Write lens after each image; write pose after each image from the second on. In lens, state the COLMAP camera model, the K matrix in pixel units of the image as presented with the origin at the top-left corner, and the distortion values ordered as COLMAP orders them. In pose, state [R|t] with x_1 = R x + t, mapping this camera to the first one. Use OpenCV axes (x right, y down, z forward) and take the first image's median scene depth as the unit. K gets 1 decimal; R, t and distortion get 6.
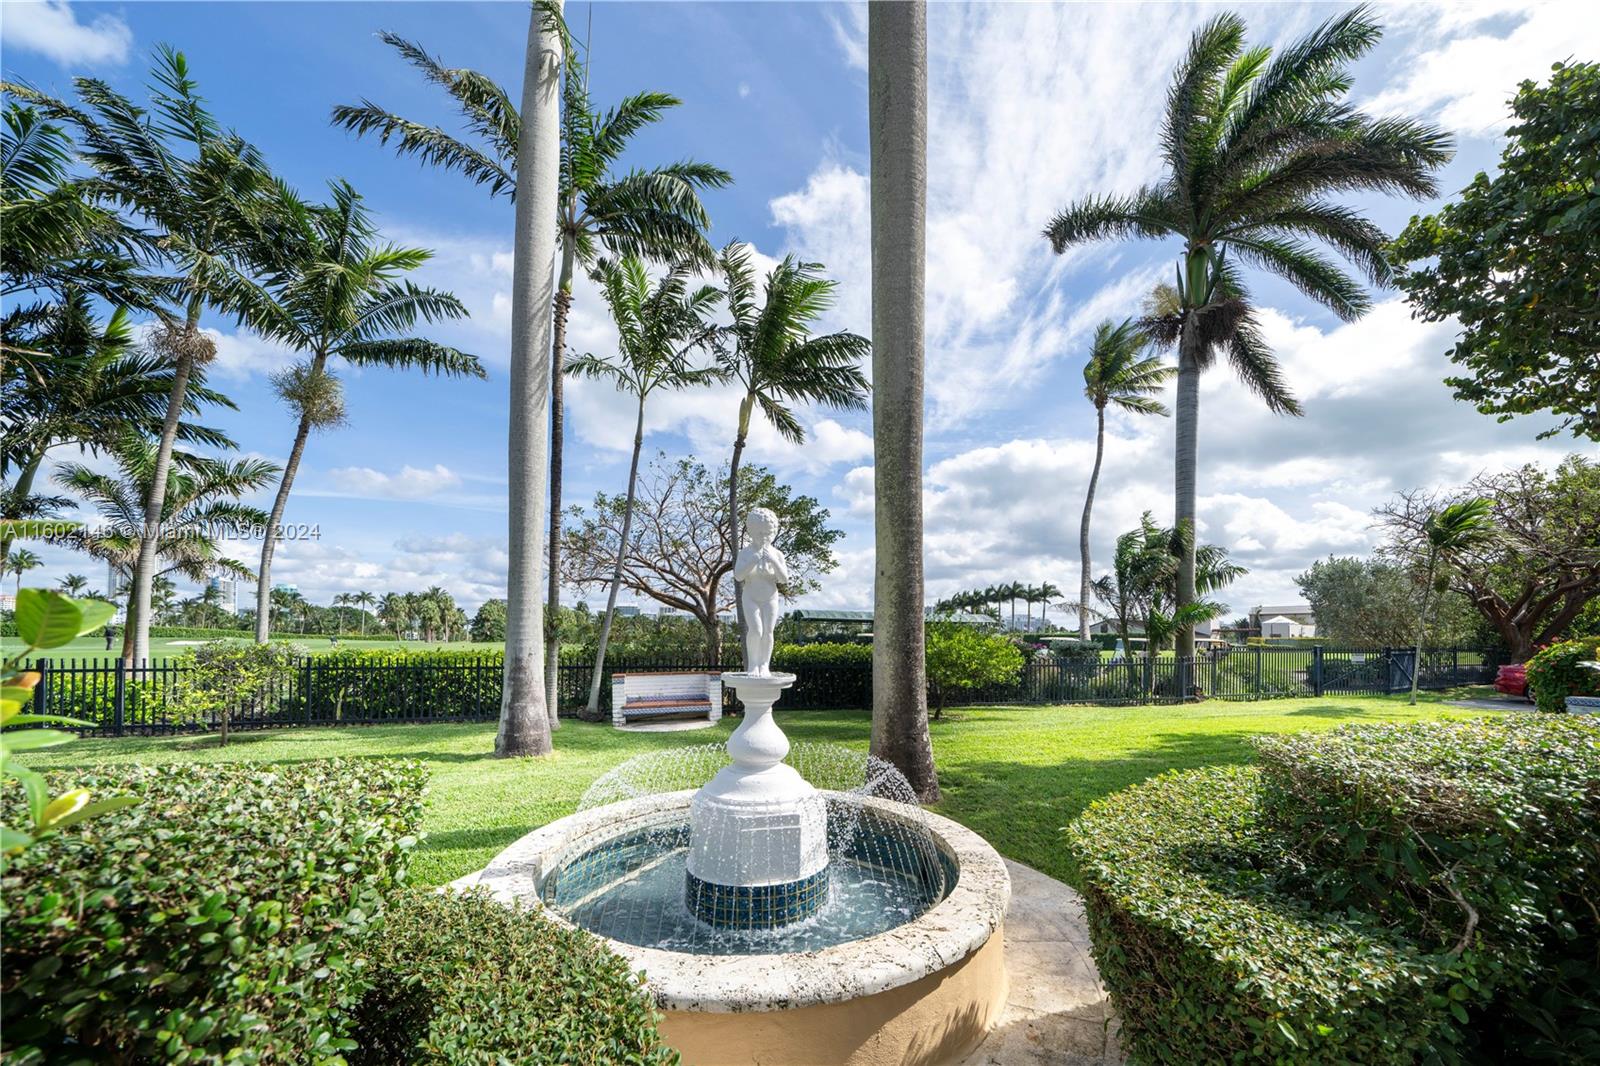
lens RADIAL K [[622.4, 0, 855.1], [0, 622.4, 625.1], [0, 0, 1]] dist [-0.003340, -0.000183]
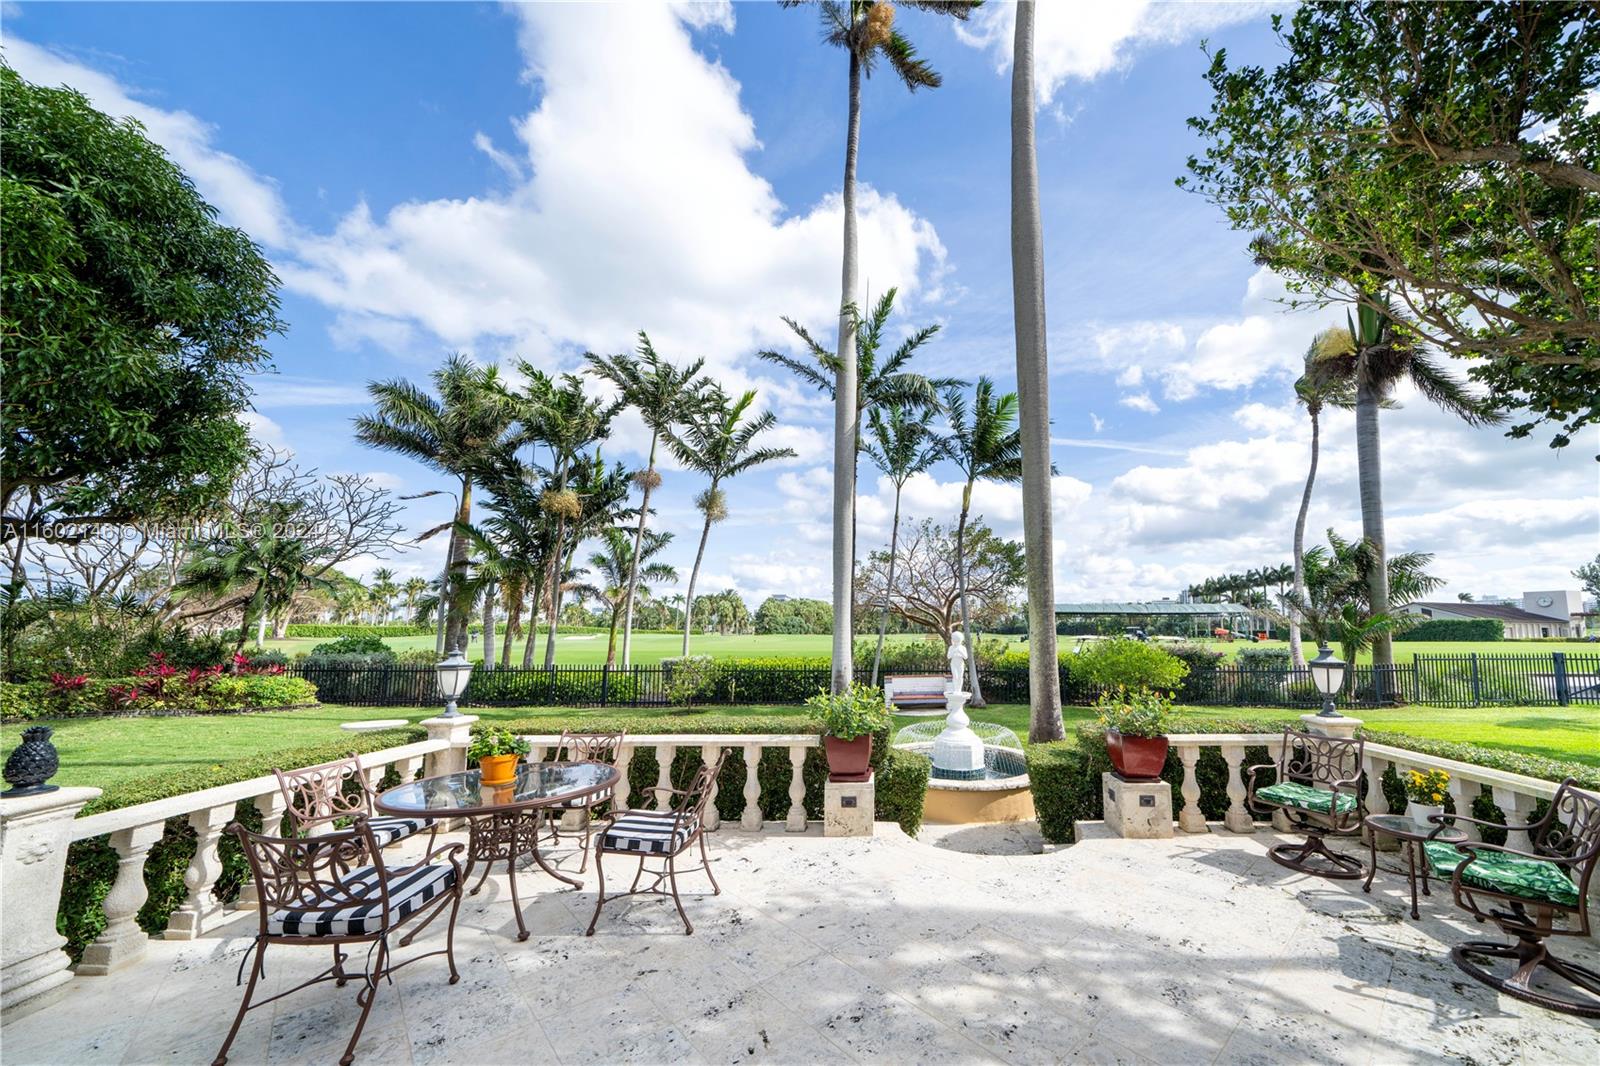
lens RADIAL K [[622.4, 0, 875.6], [0, 622.4, 558.8], [0, 0, 1]] dist [-0.003340, -0.000183]
pose [[0.938396, -0.048205, -0.342183, 0.099713], [0.018721, 0.995860, -0.088952, -0.057596], [0.345054, 0.077066, 0.935414, -0.362023]]
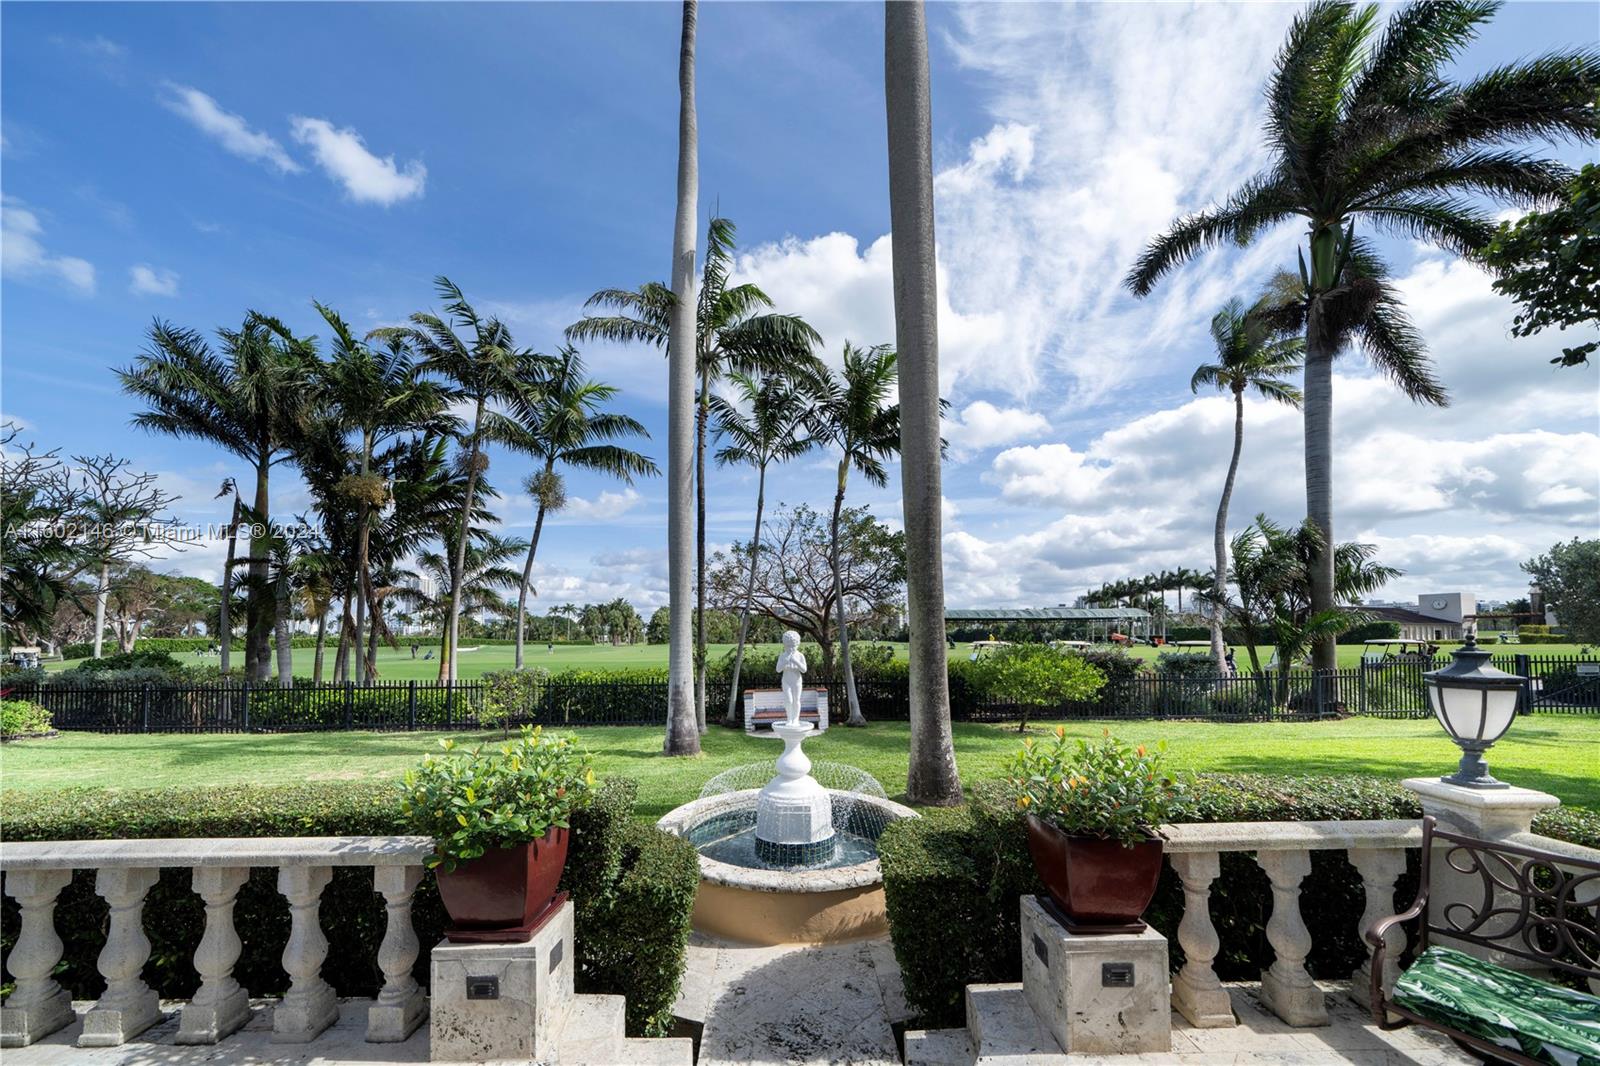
lens RADIAL K [[622.4, 0, 788.6], [0, 622.4, 599.7], [0, 0, 1]] dist [-0.003340, -0.000183]
pose [[0.945953, -0.038713, -0.321985, 0.090643], [0.028028, 0.998894, -0.037754, -0.045023], [0.323090, 0.026689, 0.945992, -0.147195]]
